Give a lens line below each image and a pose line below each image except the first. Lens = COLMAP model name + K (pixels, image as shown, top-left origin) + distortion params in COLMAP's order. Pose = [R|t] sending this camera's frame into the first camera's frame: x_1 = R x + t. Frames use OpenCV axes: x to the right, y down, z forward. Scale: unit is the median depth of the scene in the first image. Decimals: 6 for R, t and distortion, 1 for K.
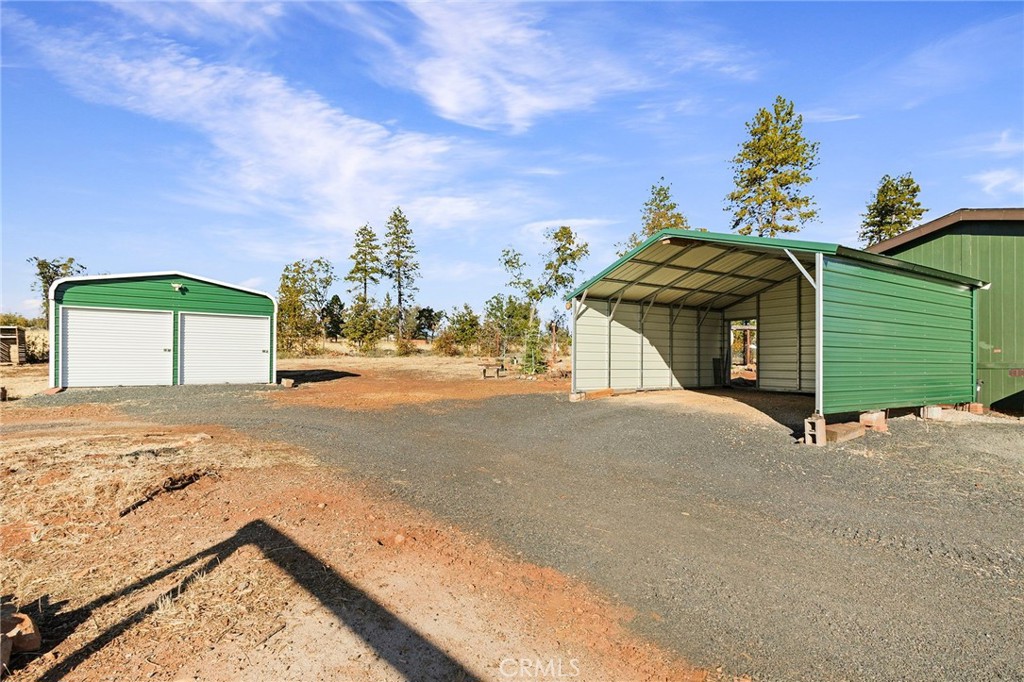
lens RADIAL K [[486.1, 0, 491.8], [0, 486.1, 360.1], [0, 0, 1]] dist [0.003326, 0.000232]
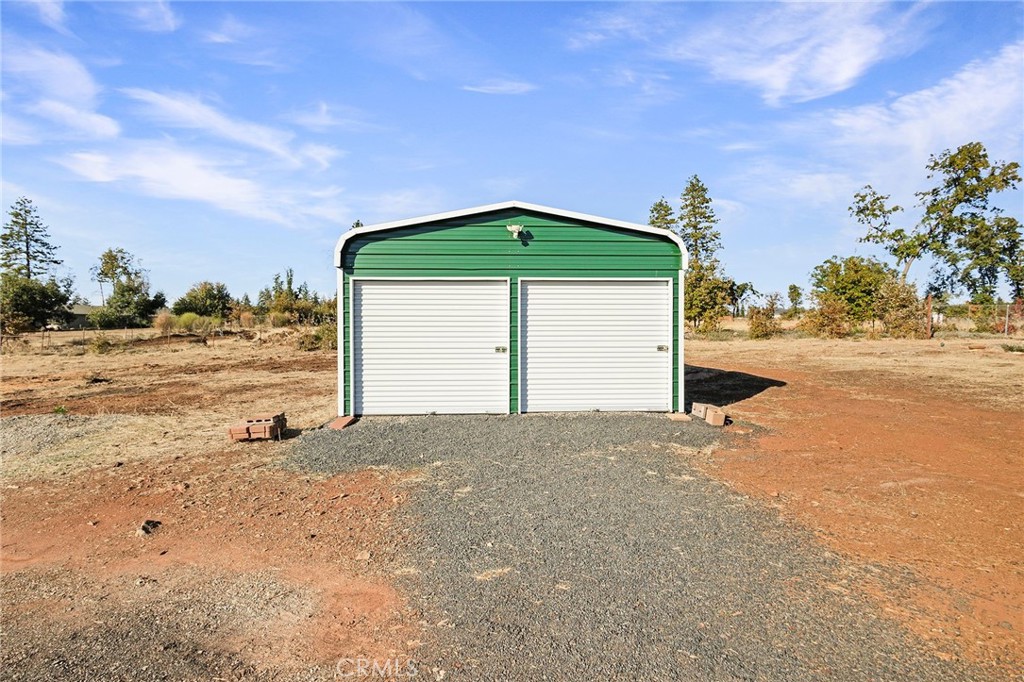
lens RADIAL K [[467.1, 0, 509.3], [0, 467.1, 338.9], [0, 0, 1]] dist [0.005113, 0.000316]
pose [[0.851457, -0.006359, -0.524386, -0.347321], [0.007717, 0.999970, 0.000405, -0.029339], [0.524367, -0.004391, 0.851481, 0.505678]]
